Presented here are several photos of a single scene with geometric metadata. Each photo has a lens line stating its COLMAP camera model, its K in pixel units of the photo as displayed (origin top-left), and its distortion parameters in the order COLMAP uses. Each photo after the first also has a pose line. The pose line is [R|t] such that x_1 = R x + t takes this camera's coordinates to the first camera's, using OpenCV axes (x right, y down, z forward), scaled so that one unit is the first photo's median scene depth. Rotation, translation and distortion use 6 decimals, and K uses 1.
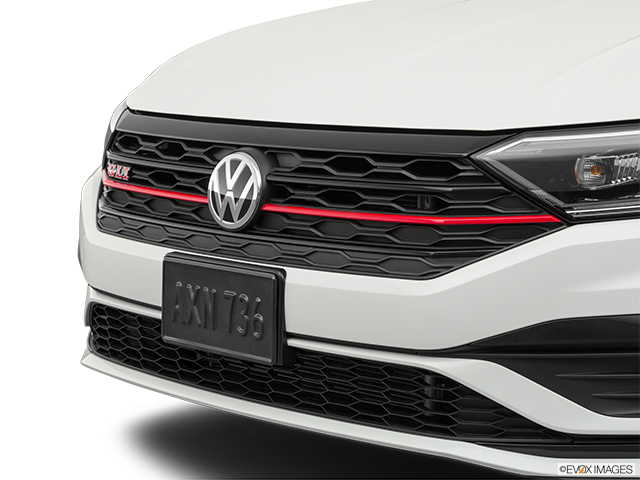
lens RADIAL K [[1679.8, 0, 320.0], [0, 1679.8, 240.0], [0, 0, 1]] dist [-0.029164, 0.049430]
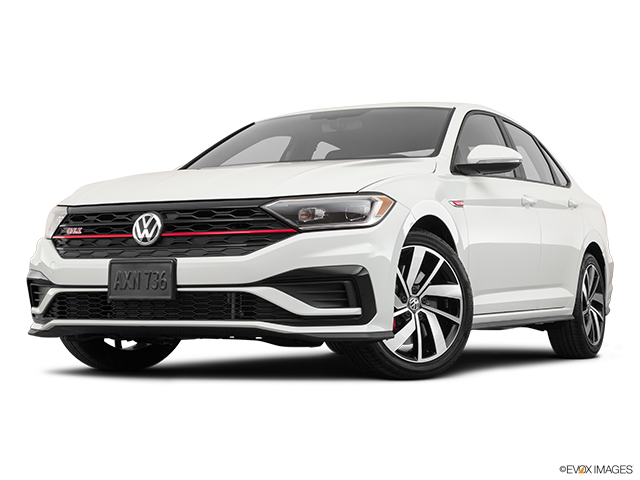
lens RADIAL K [[1231.4, 0, 320.0], [0, 1231.4, 240.0], [0, 0, 1]] dist [0.004549, 0.103608]
pose [[0.939114, 0.023250, 0.342818, -0.420582], [0.038933, 0.984082, -0.173395, 0.297184], [-0.341393, 0.176185, 0.923260, -0.657482]]
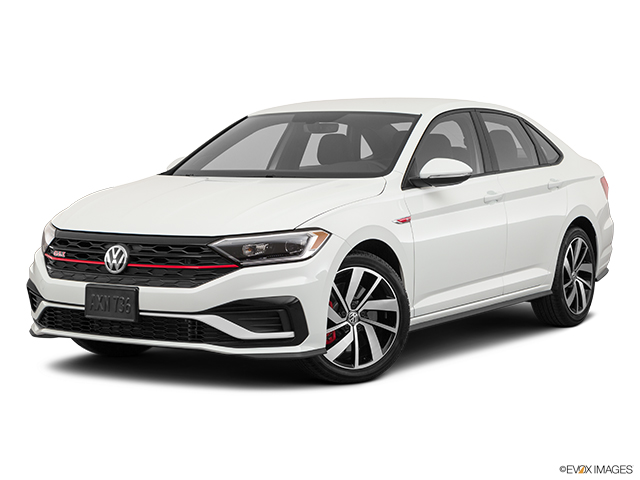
lens RADIAL K [[1342.3, 0, 320.0], [0, 1342.3, 240.0], [0, 0, 1]] dist [0.022449, -0.055181]
pose [[0.967426, -0.007320, 0.253049, -0.289261], [0.023956, 0.997743, -0.062725, 0.085767], [-0.252019, 0.066743, 0.965418, -1.207439]]
